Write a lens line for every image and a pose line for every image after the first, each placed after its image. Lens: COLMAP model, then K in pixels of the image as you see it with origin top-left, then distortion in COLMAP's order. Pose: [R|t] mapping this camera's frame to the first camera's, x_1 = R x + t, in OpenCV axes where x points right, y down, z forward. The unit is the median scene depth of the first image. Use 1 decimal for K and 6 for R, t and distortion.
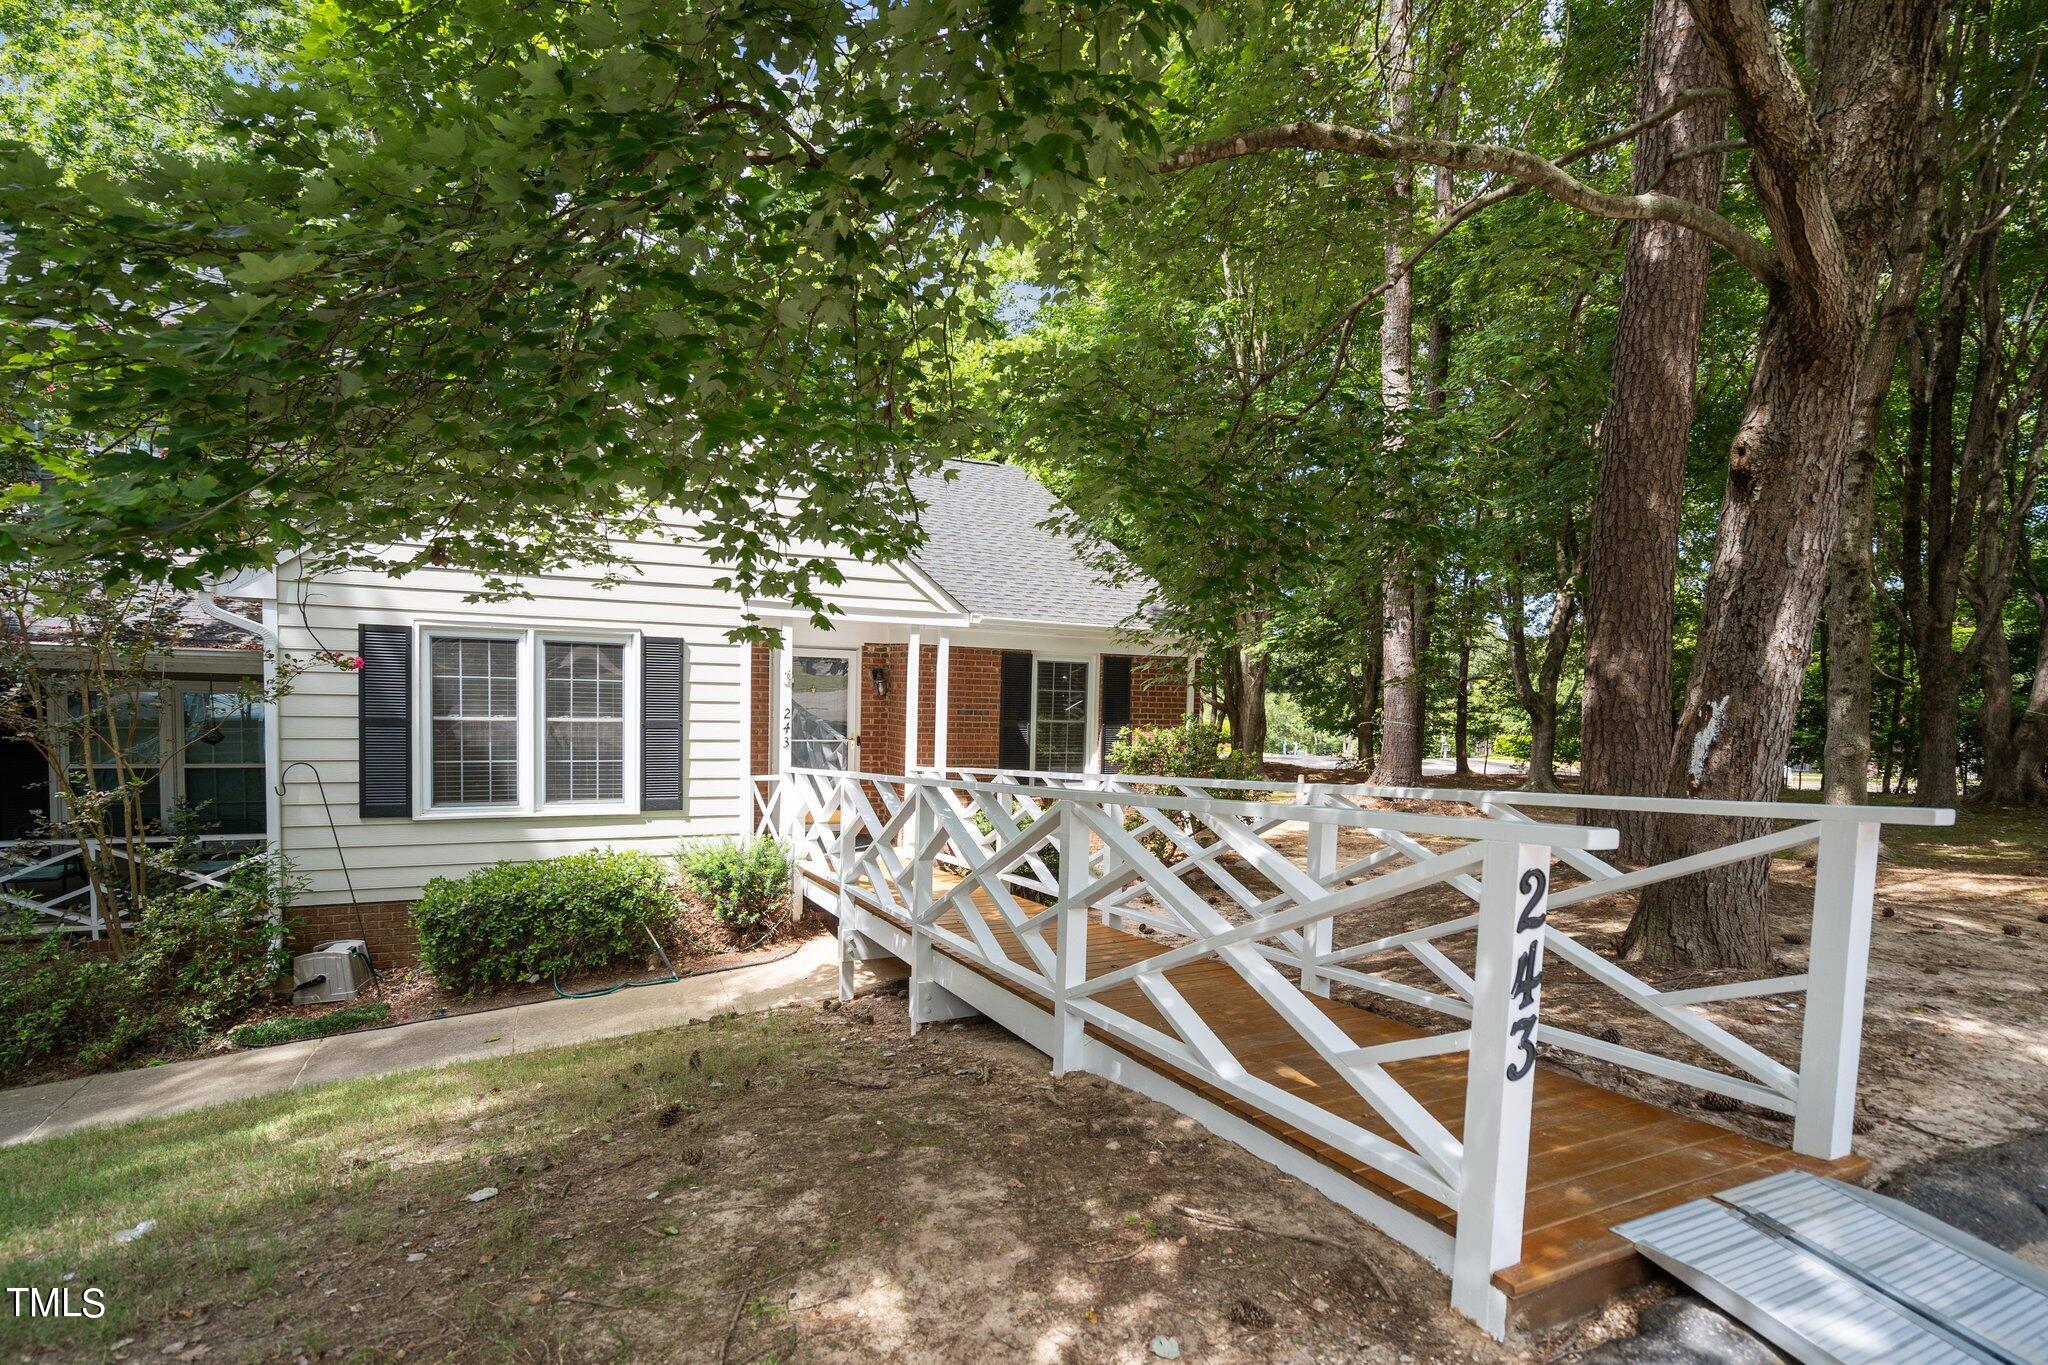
lens RADIAL K [[932.0, 0, 1003.6], [0, 932.0, 730.5], [0, 0, 1]] dist [-0.002274, 0.000079]
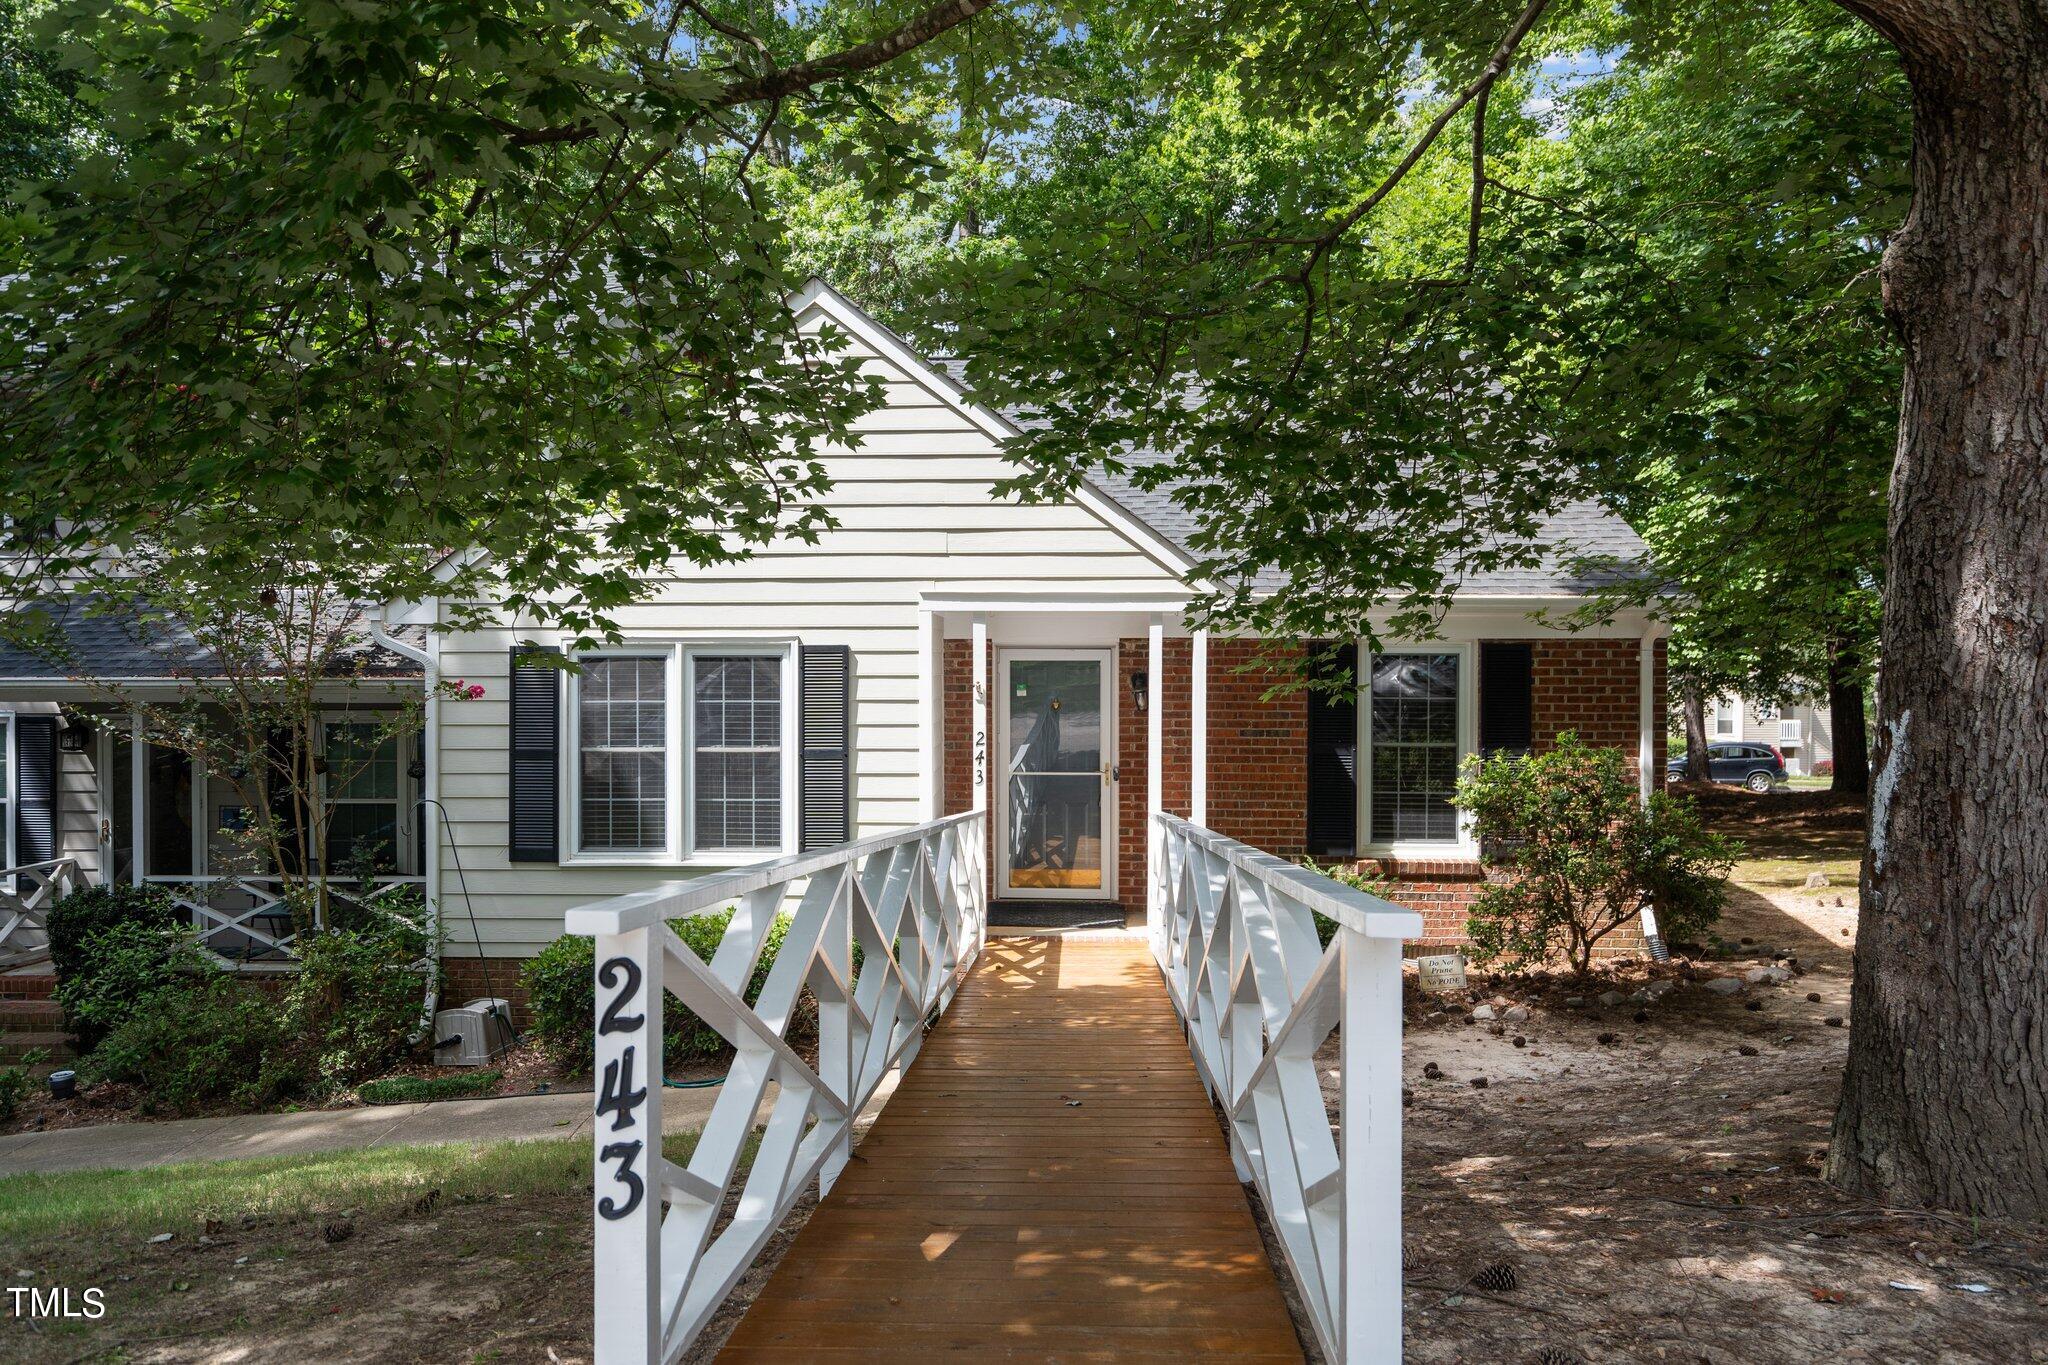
lens RADIAL K [[1385.3, 0, 1024.5], [0, 1385.3, 690.1], [0, 0, 1]] dist [0.004486, 0.000037]
pose [[0.900888, -0.024294, -0.433371, 0.347455], [0.004640, 0.998914, -0.046352, -0.006963], [0.434026, 0.039747, 0.900023, 0.011275]]
